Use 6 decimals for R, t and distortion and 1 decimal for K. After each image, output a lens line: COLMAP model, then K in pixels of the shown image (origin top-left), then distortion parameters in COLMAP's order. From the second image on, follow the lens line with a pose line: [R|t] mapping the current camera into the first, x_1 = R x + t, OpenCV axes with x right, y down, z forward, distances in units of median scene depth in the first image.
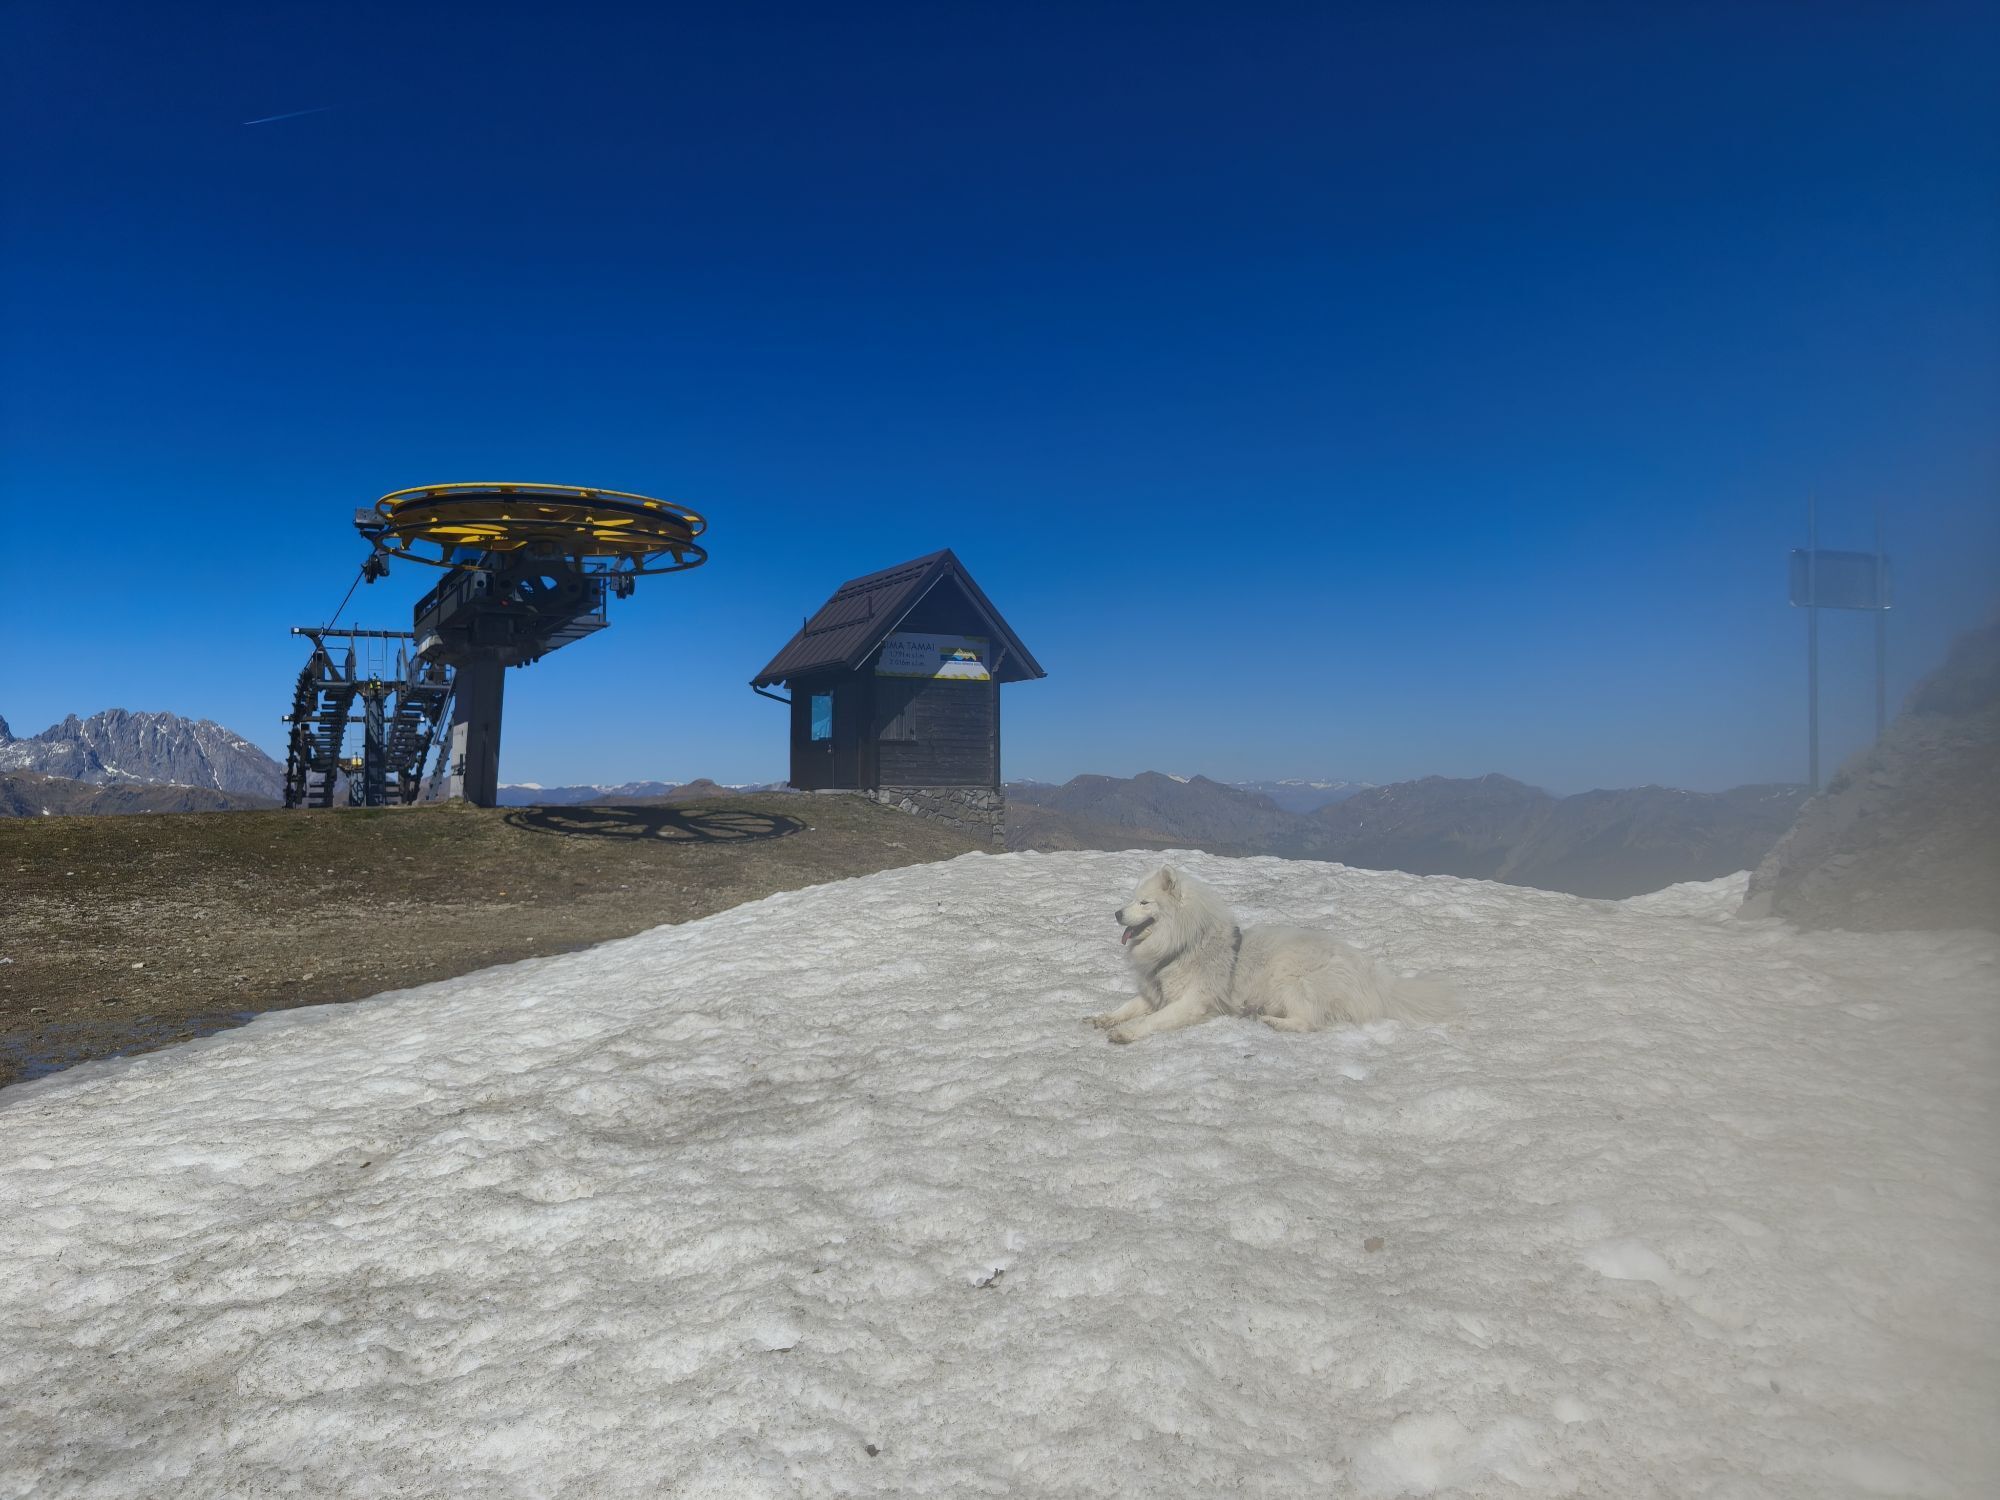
lens RADIAL K [[1422.6, 0, 1000.0], [0, 1422.6, 750.0], [0, 0, 1]] dist [0.030136, -0.123419]
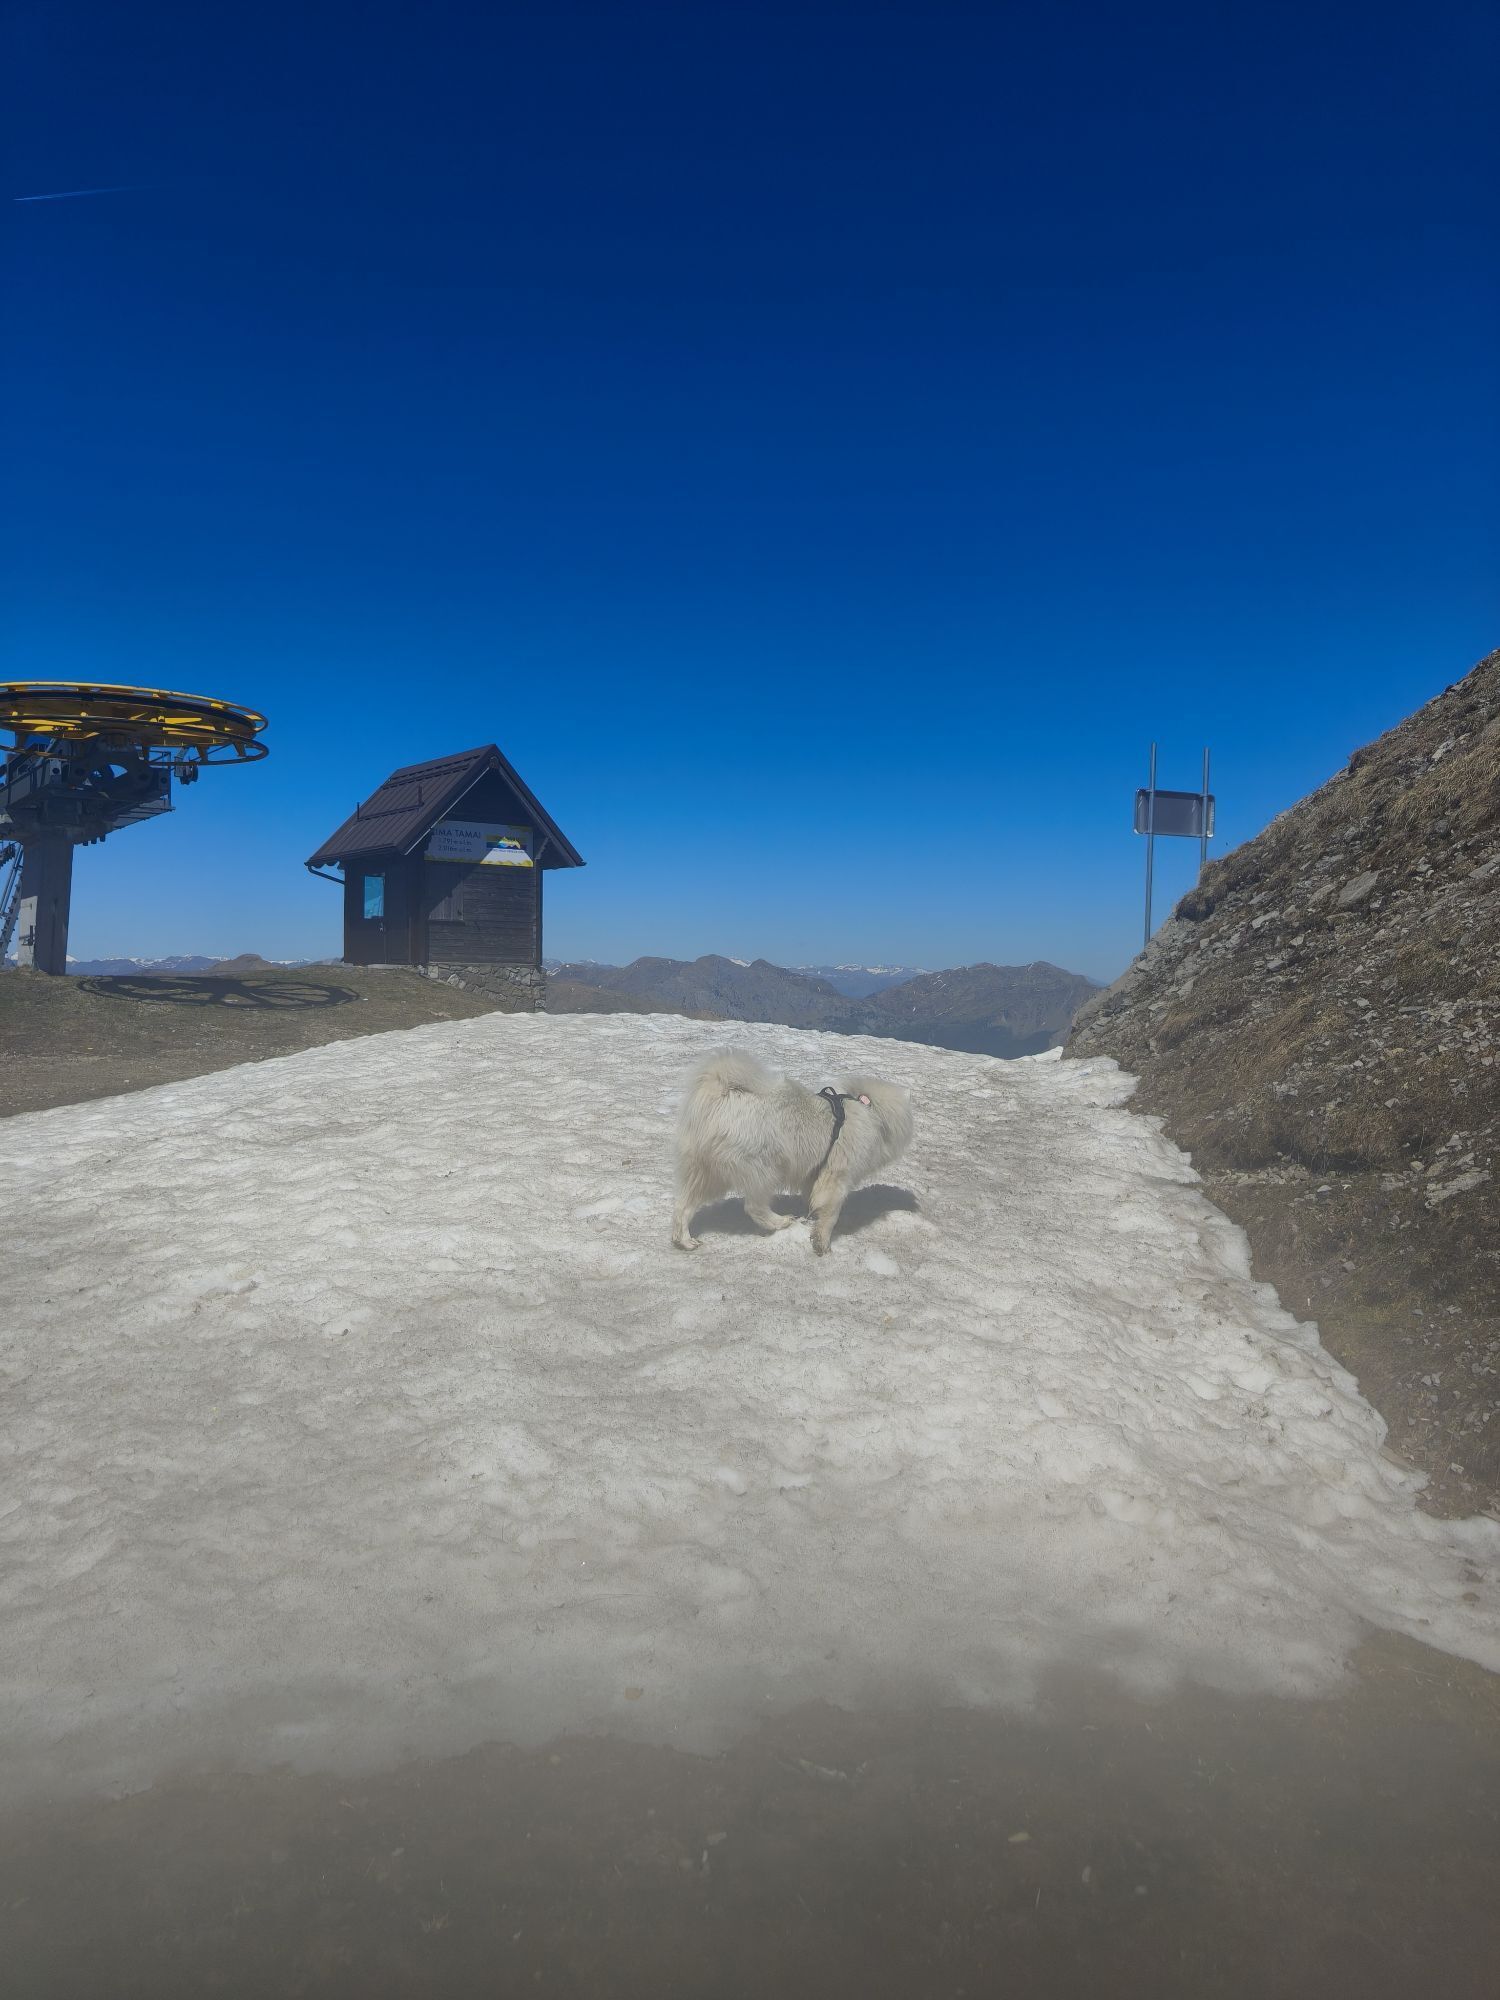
lens RADIAL K [[1422.6, 0, 752.1], [0, 1422.6, 1028.3], [0, 0, 1]] dist [0.030136, -0.123419]
pose [[0.990939, 0.009893, 0.133947, 0.019842], [-0.018903, 0.997630, 0.066159, -0.001388], [-0.132975, -0.068092, 0.988778, -0.149909]]
